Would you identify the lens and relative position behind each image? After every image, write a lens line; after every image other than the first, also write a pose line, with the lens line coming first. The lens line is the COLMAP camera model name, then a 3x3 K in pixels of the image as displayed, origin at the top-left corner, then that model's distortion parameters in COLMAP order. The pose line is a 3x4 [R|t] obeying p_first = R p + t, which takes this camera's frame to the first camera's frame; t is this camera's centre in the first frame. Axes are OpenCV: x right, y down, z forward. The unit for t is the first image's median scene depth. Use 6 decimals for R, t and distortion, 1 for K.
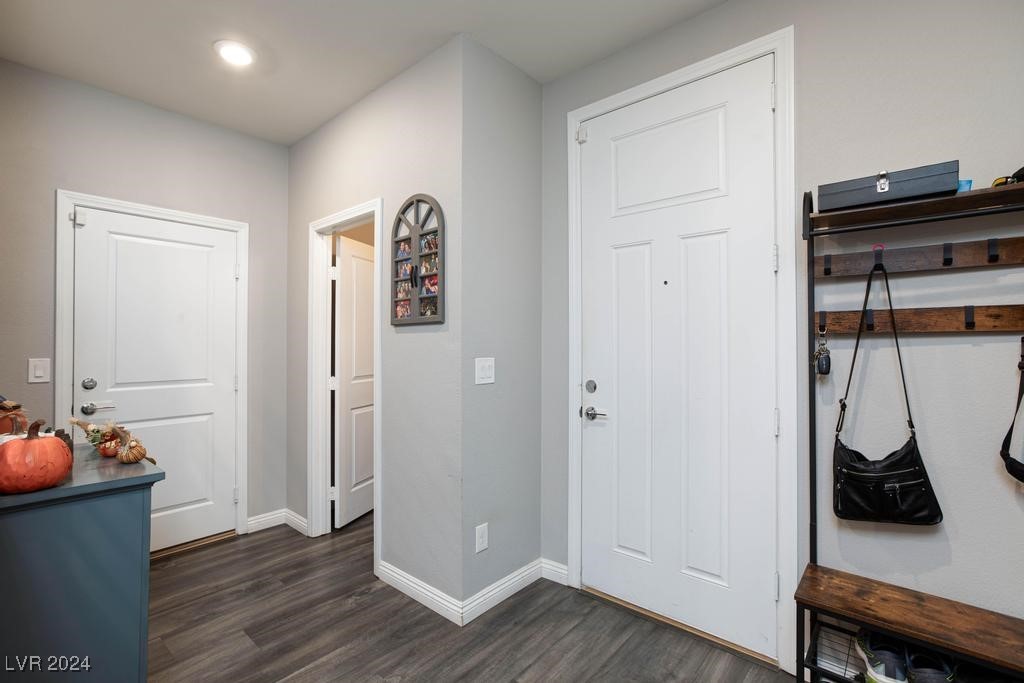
lens RADIAL K [[471.6, 0, 508.7], [0, 471.6, 339.3], [0, 0, 1]] dist [0.007031, 0.004138]
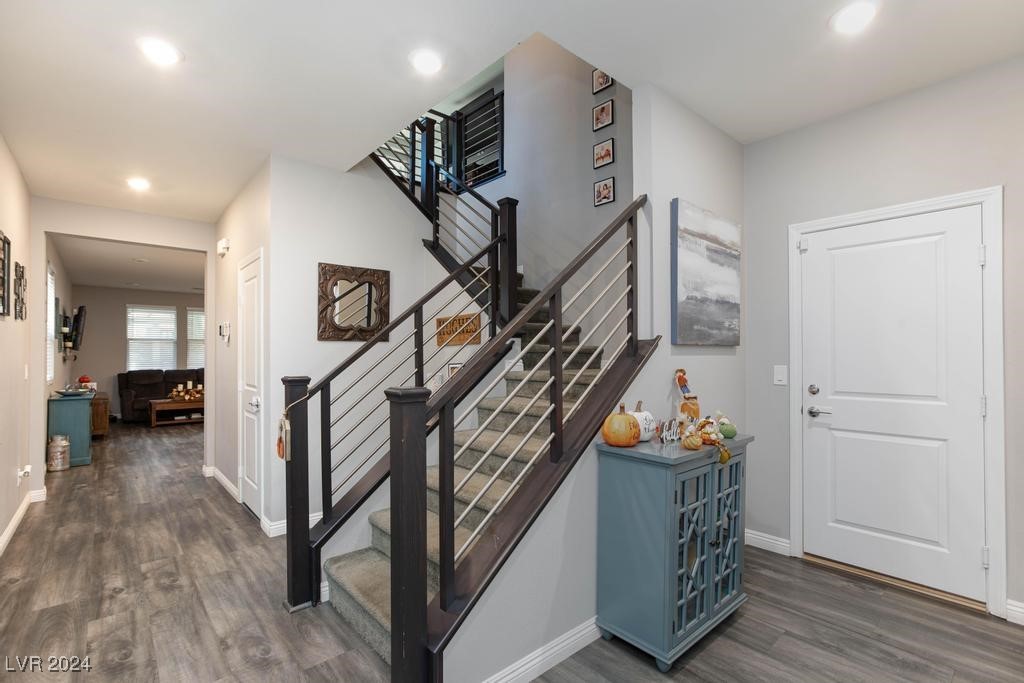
lens RADIAL K [[471.6, 0, 509.1], [0, 471.6, 352.0], [0, 0, 1]] dist [0.007031, 0.004138]
pose [[-0.133534, -0.006101, -0.991025, 0.294437], [0.007597, 0.999945, -0.007180, 0.007325], [0.991015, -0.008488, -0.133481, 0.398901]]
